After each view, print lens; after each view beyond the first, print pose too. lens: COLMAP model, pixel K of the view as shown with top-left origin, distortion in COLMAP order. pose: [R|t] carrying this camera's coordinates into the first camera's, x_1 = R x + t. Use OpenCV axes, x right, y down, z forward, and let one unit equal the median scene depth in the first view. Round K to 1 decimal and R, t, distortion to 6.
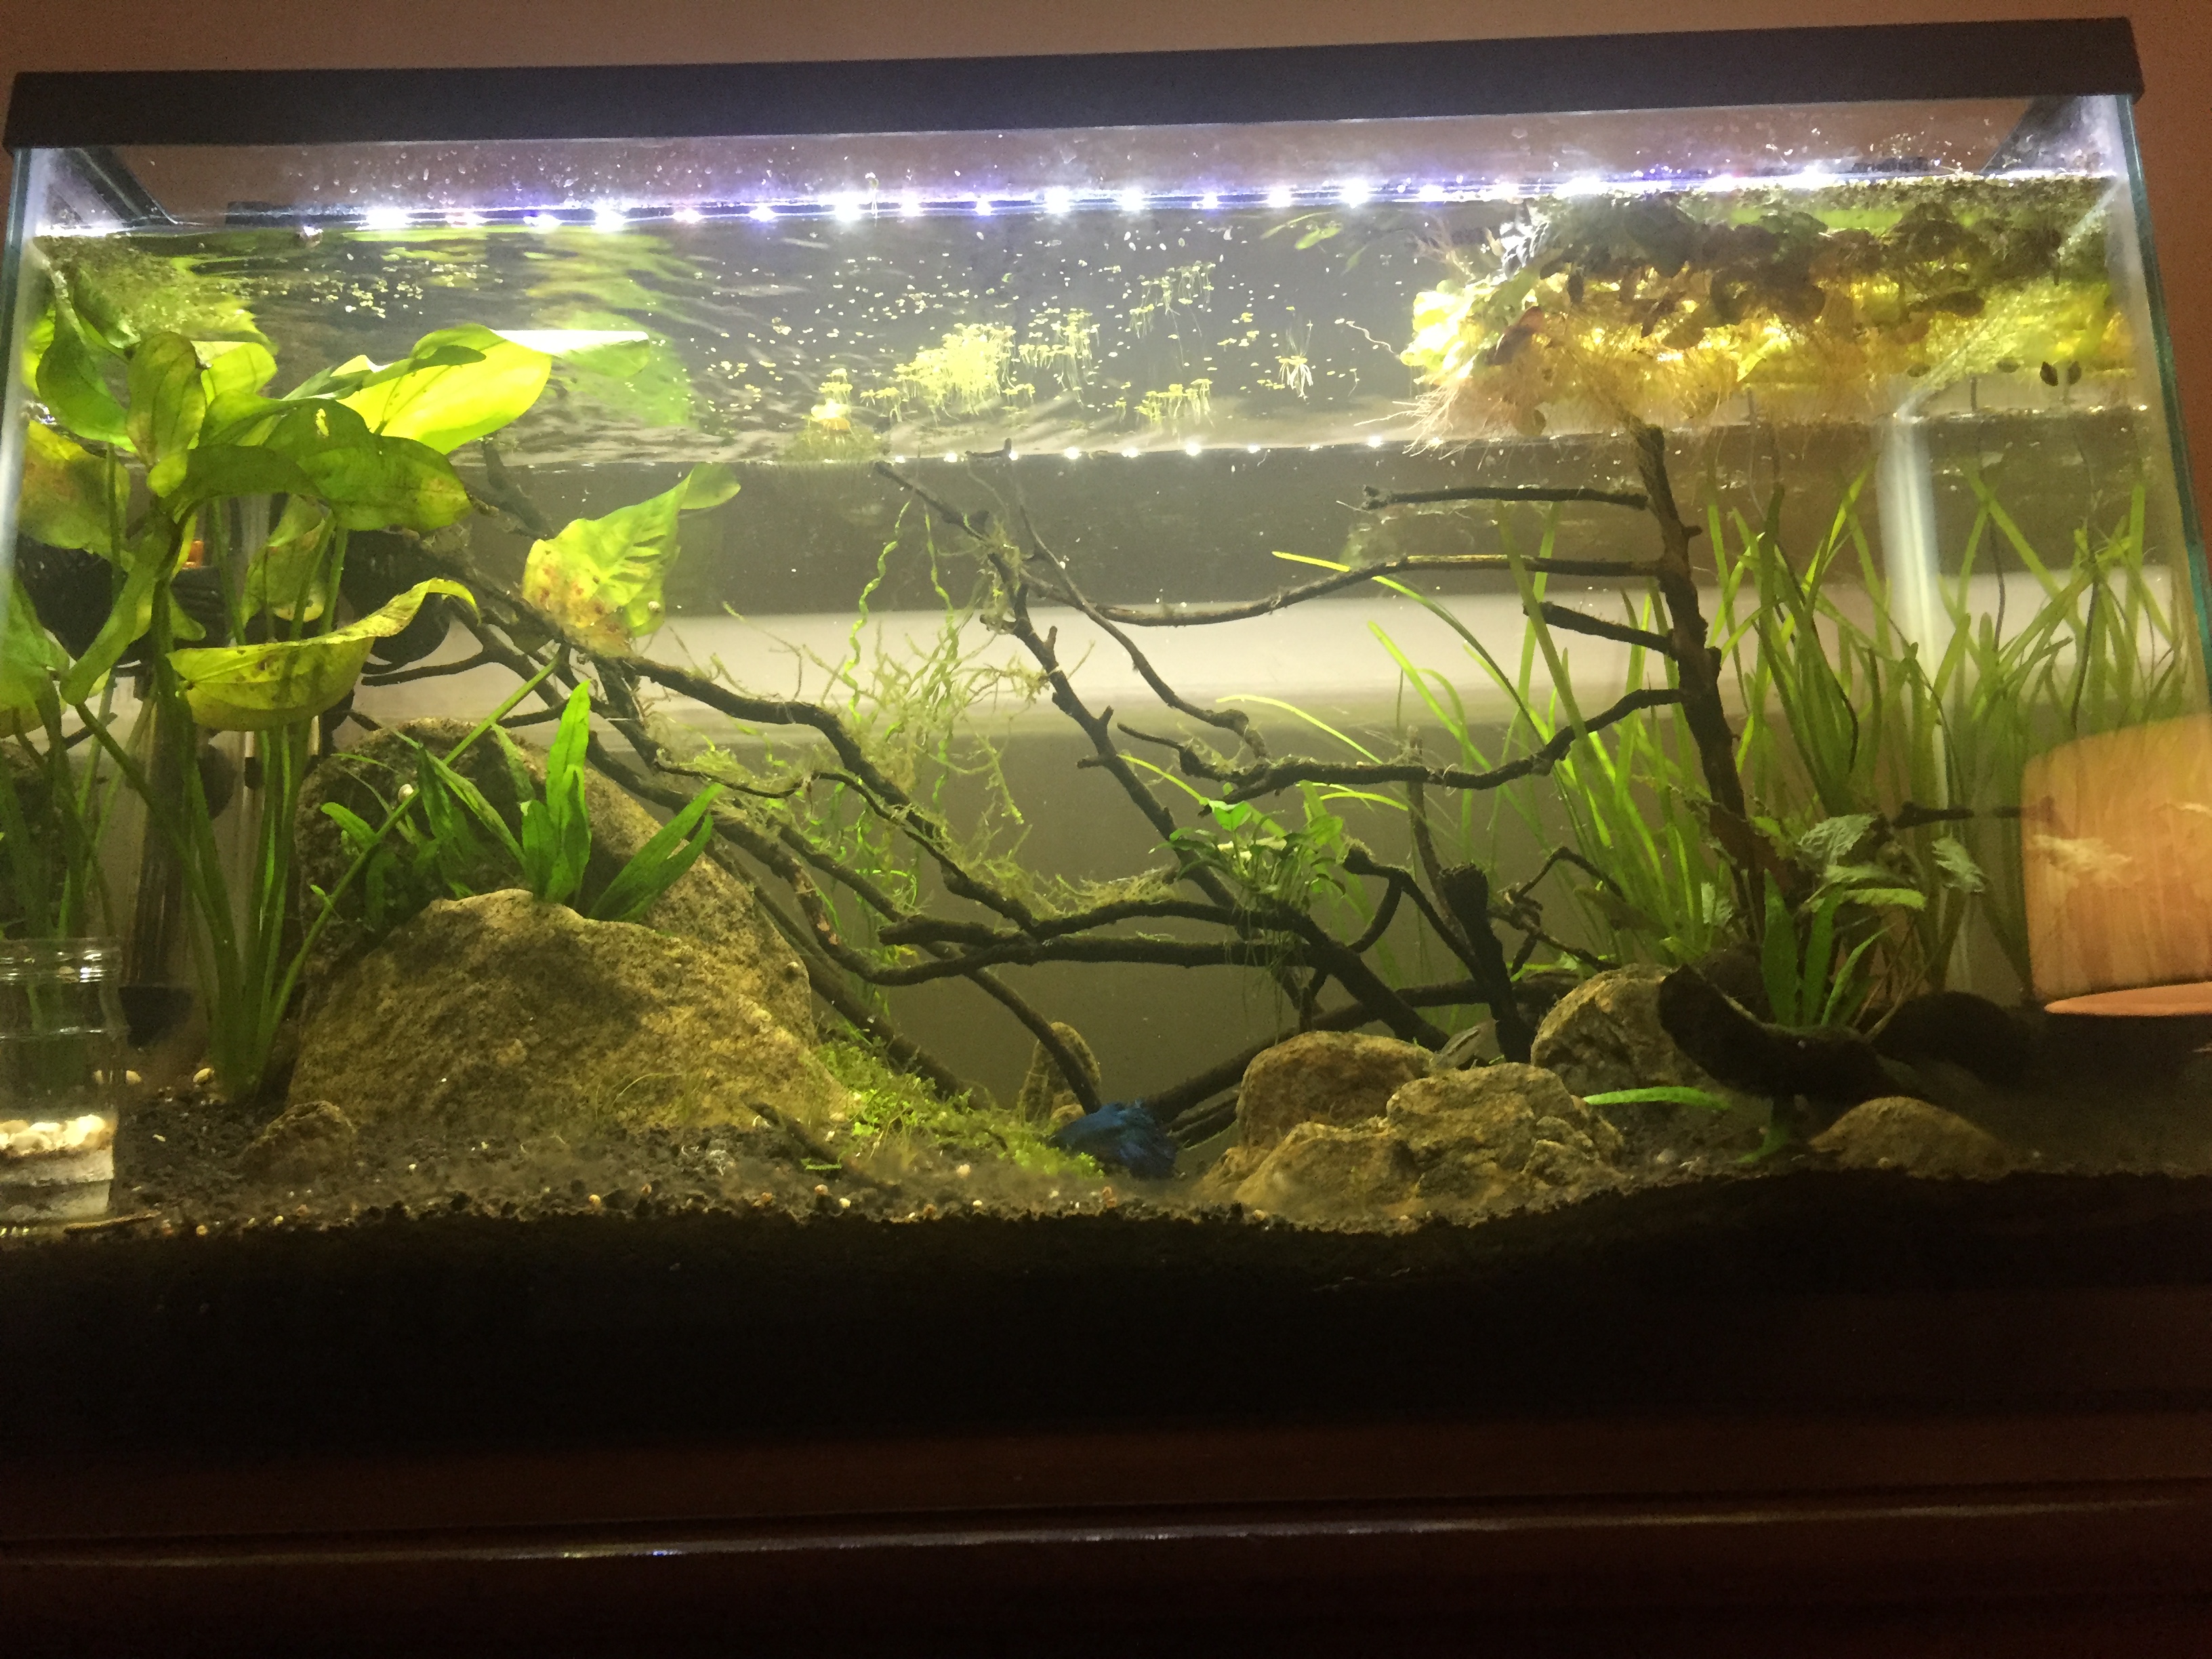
lens RADIAL K [[2166.7, 0, 1120.1], [0, 2166.7, 818.0], [0, 0, 1]] dist [0.190503, 0.000000]
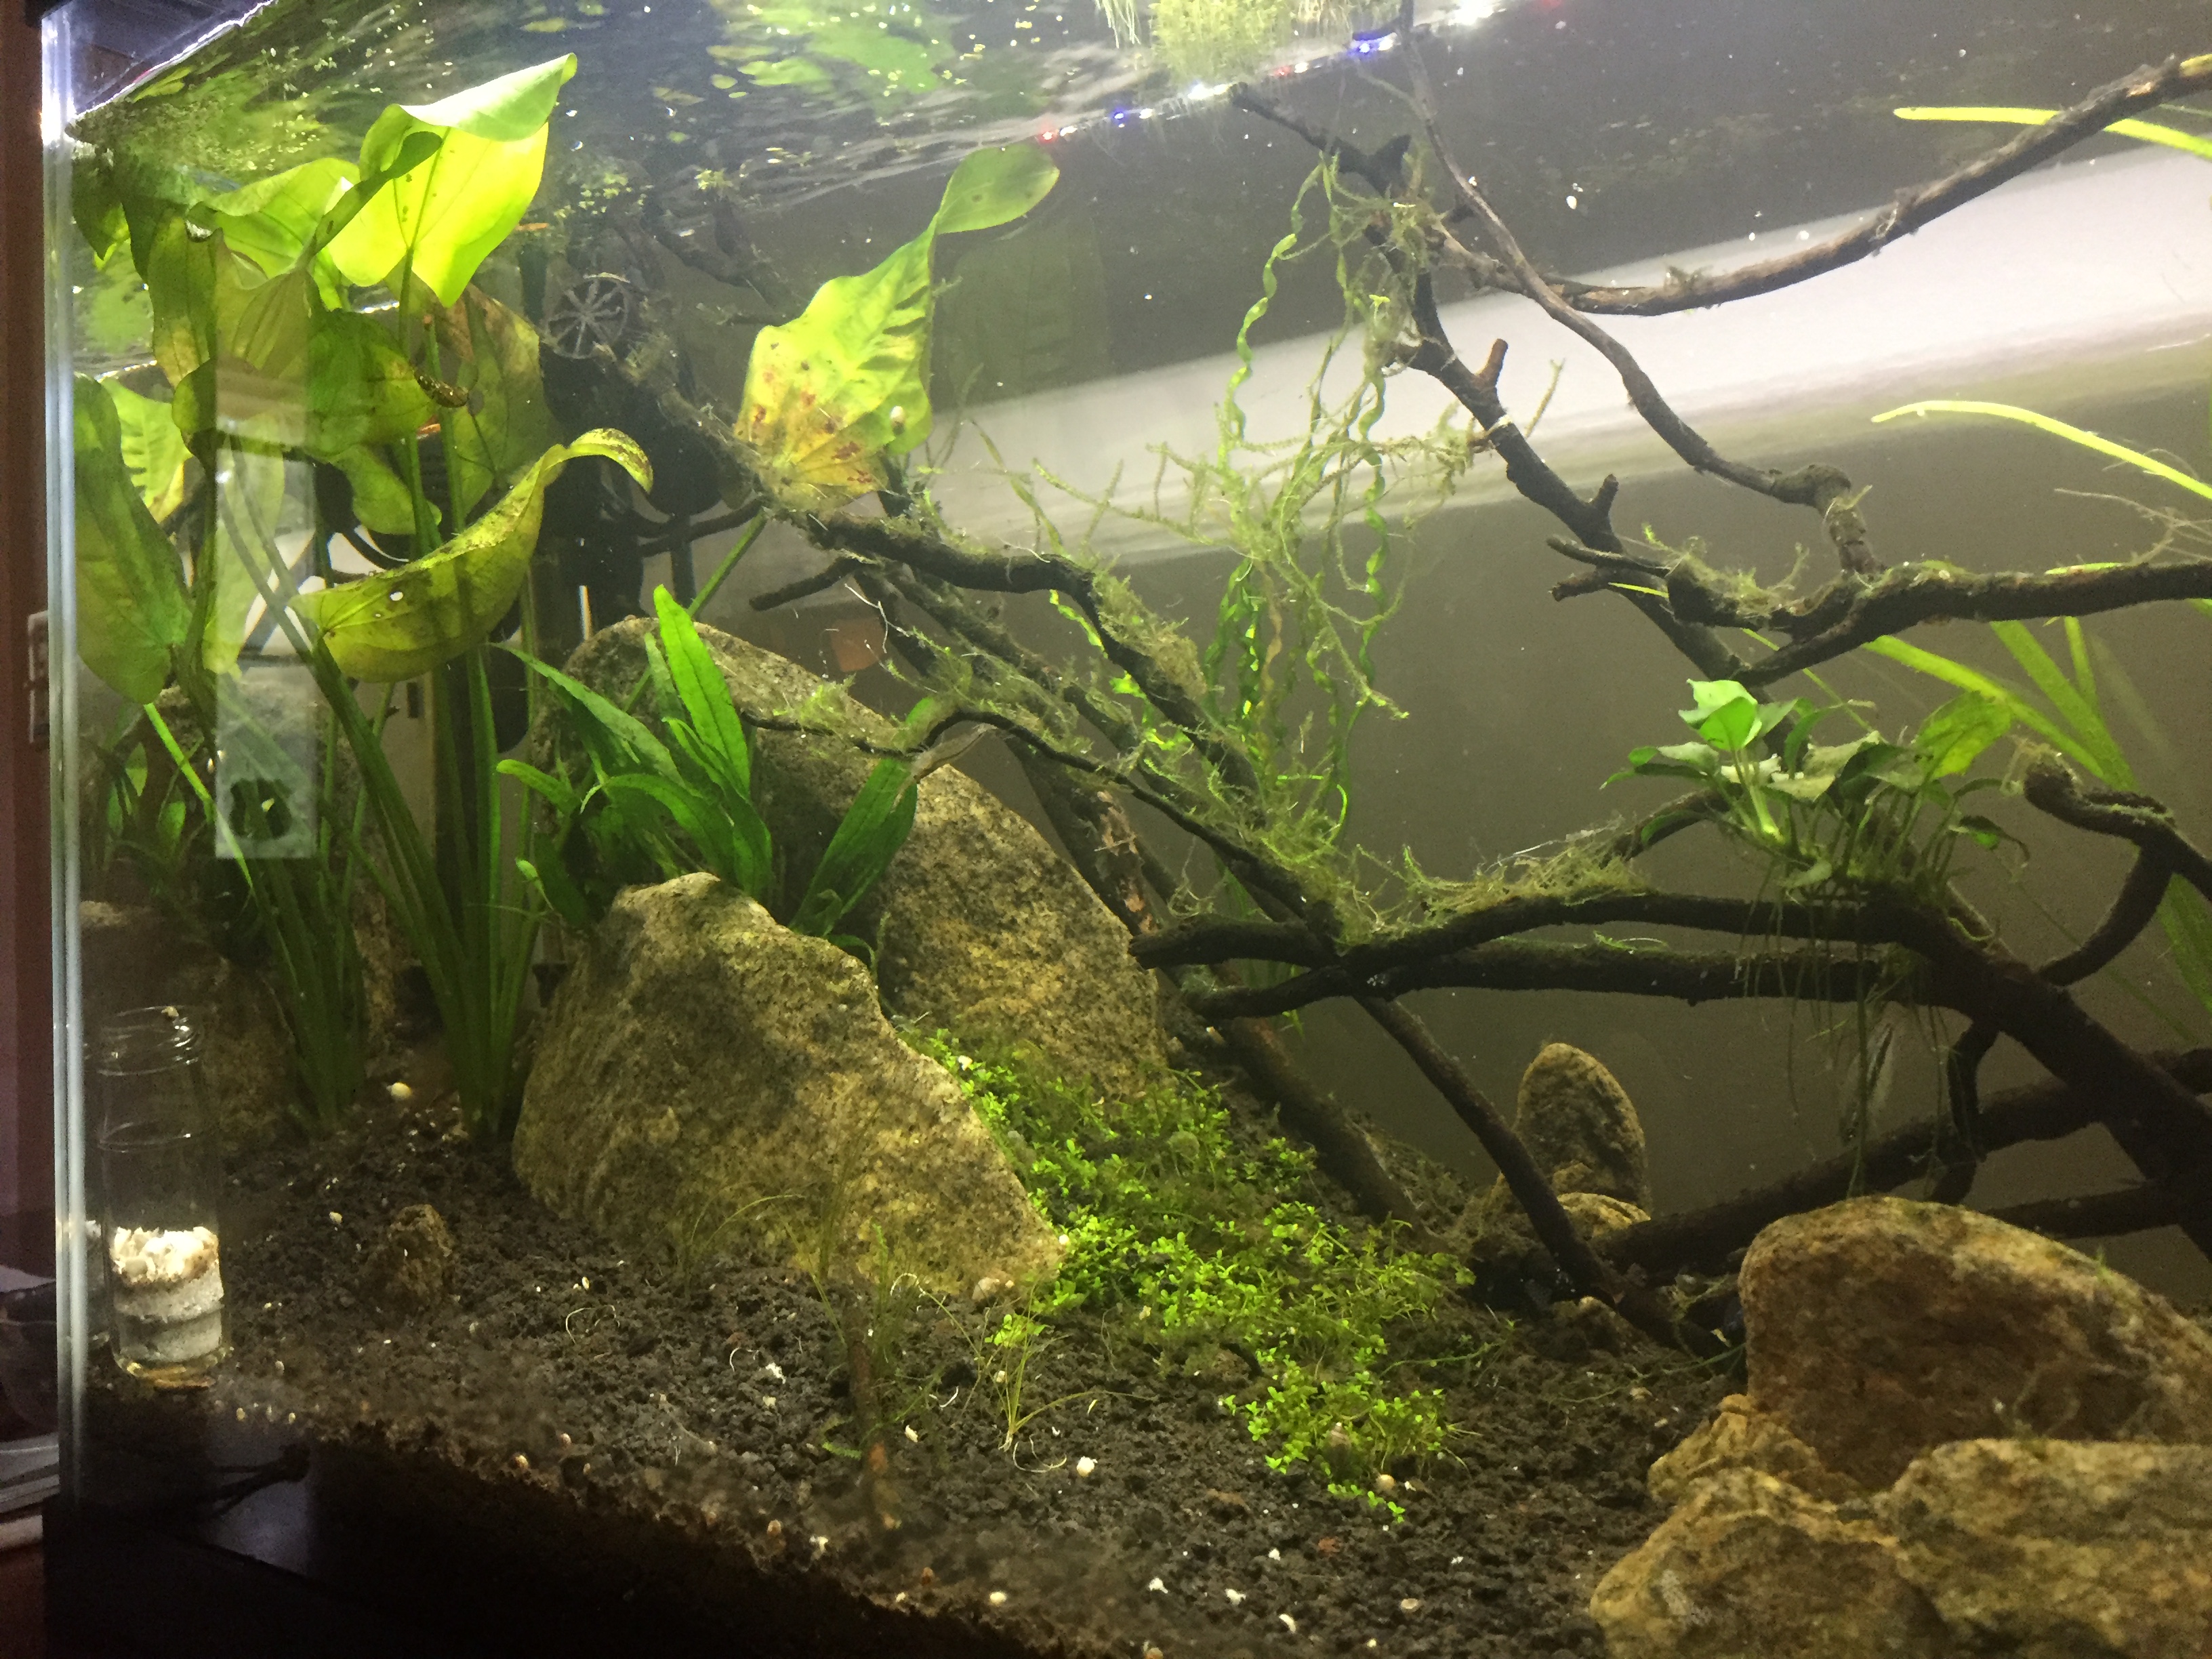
lens RADIAL K [[2146.7, 0, 1037.9], [0, 2146.7, 856.9], [0, 0, 1]] dist [0.095442, 0.000000]
pose [[0.810549, -0.005560, -0.585644, 0.214985], [0.127643, 0.977594, 0.167381, -0.074328], [0.571591, -0.210424, 0.793098, 0.529959]]
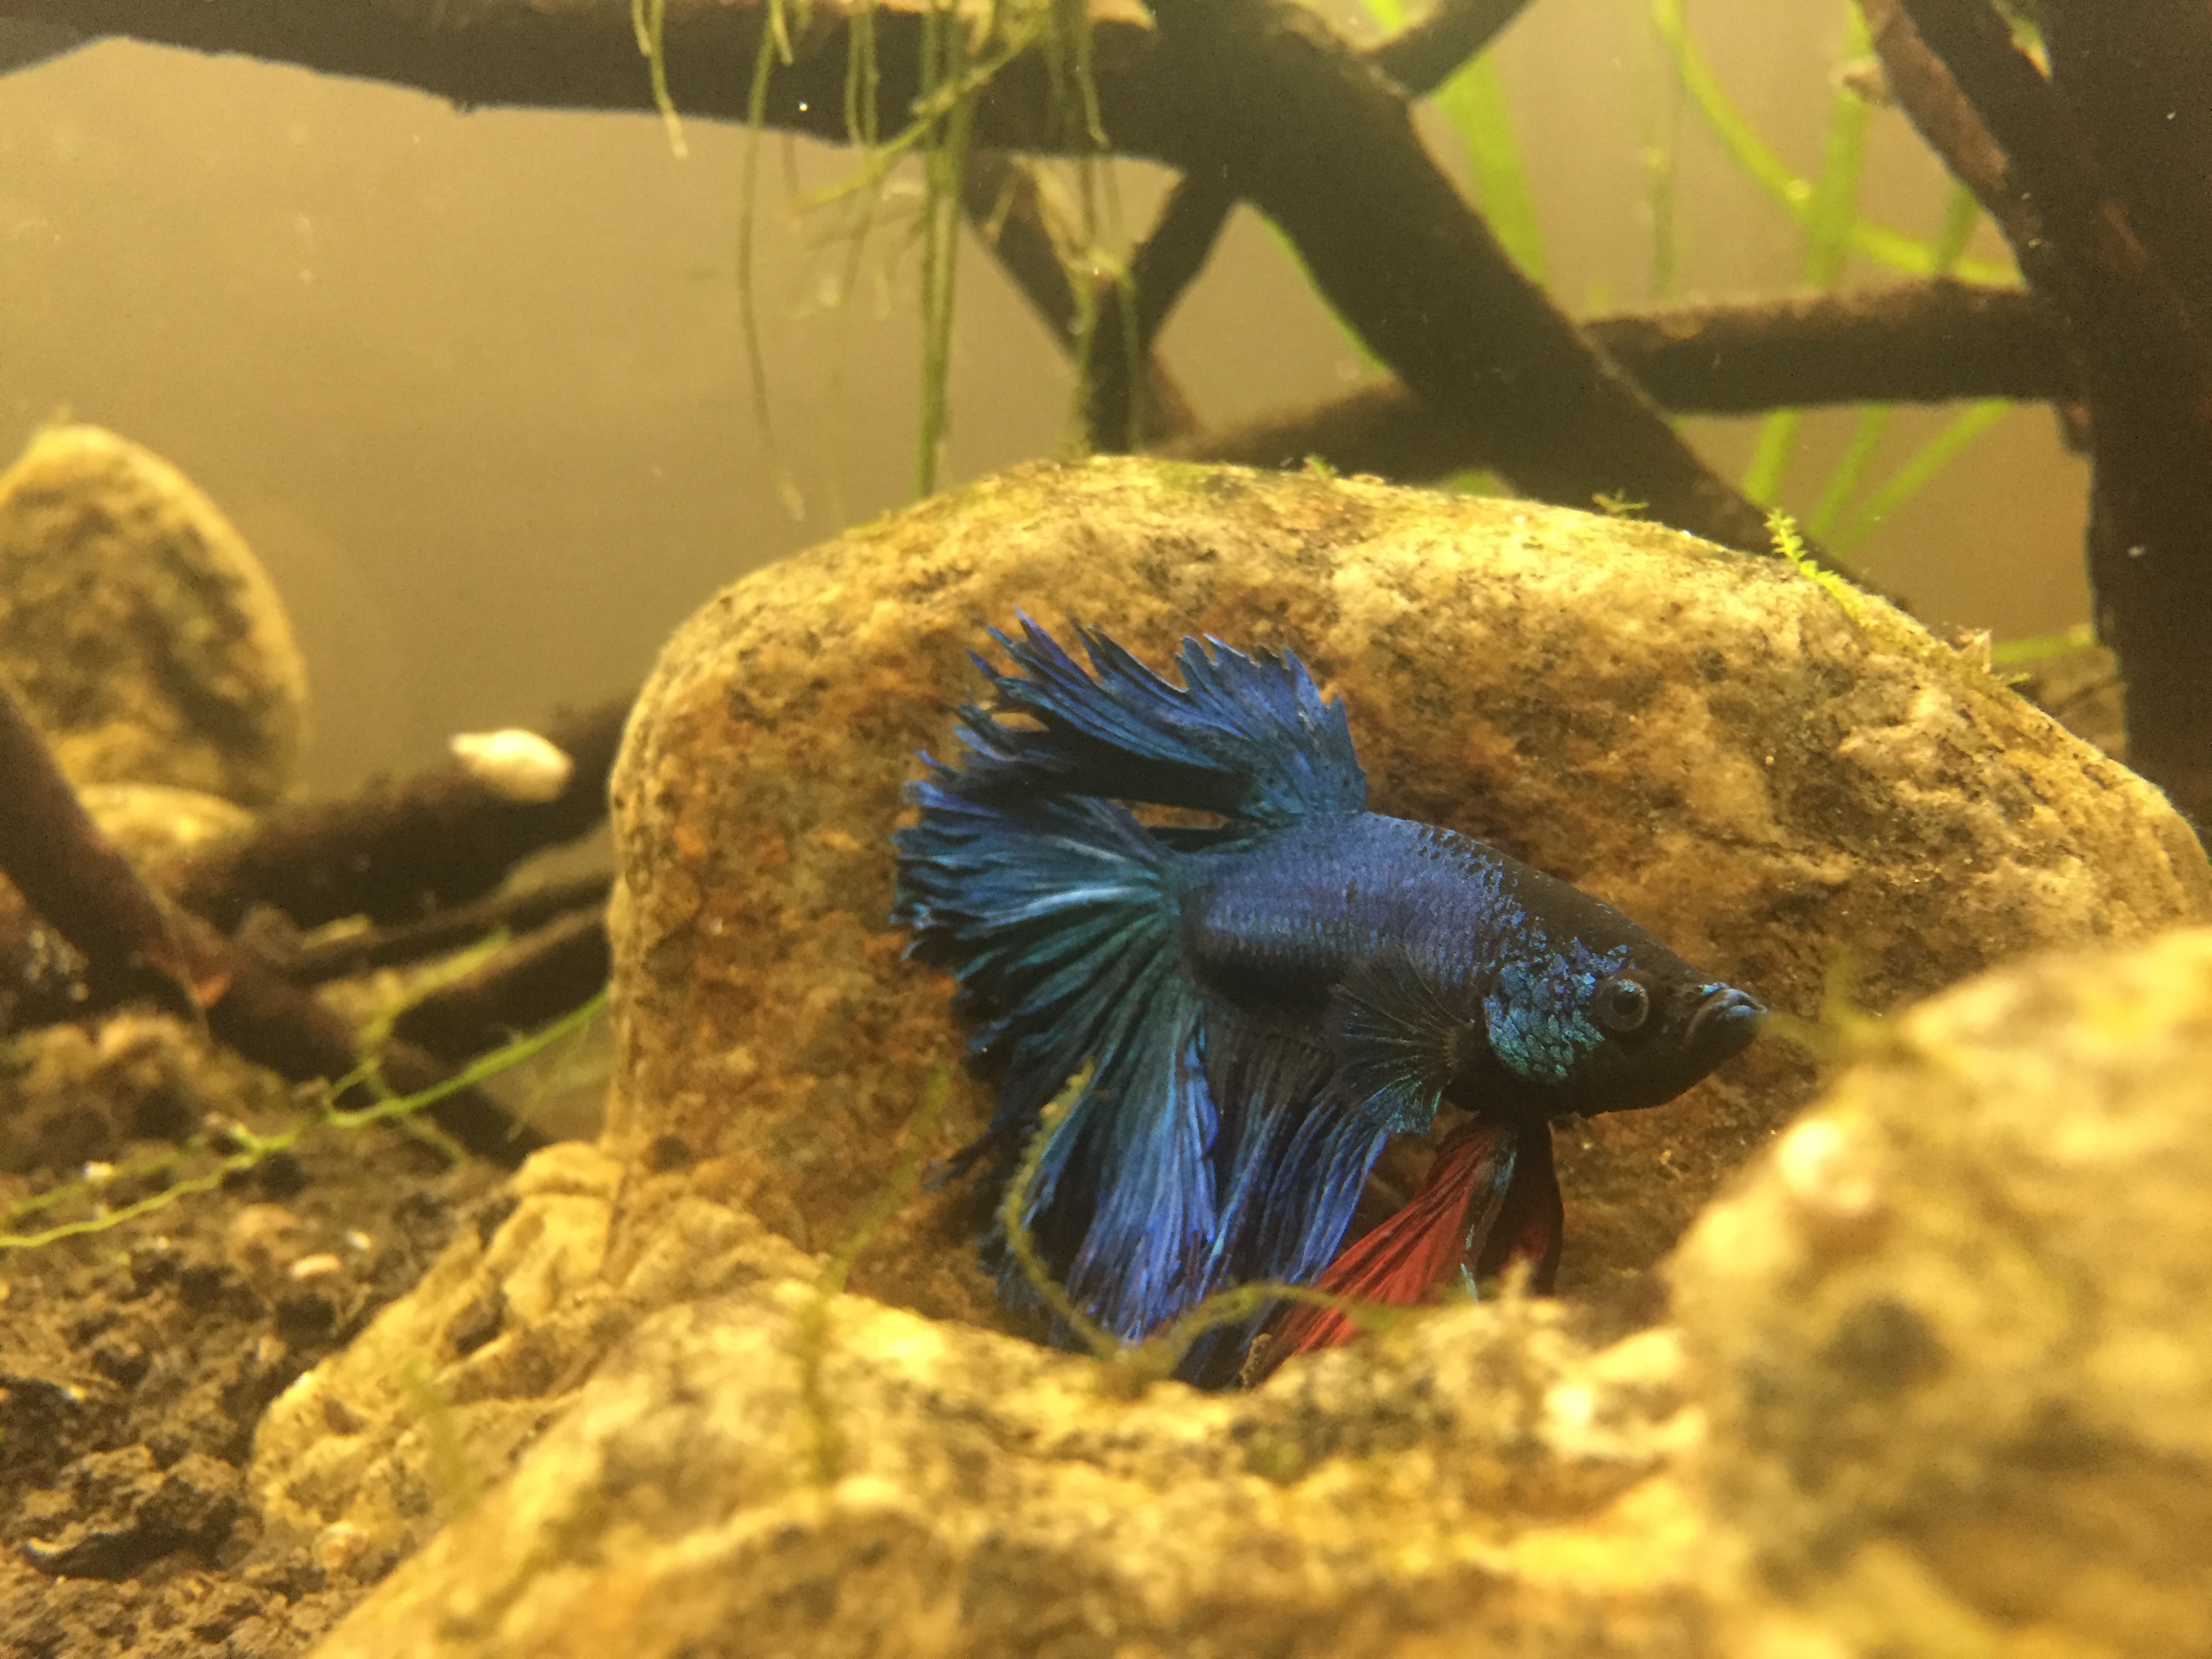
lens RADIAL K [[2166.7, 0, 1106.9], [0, 2166.7, 847.9], [0, 0, 1]] dist [0.190503, 0.000000]
pose [[0.998951, 0.045744, 0.002136, 0.090853], [-0.045240, 0.978560, 0.200930, 0.092837], [0.007101, -0.200816, 0.979603, 0.834118]]
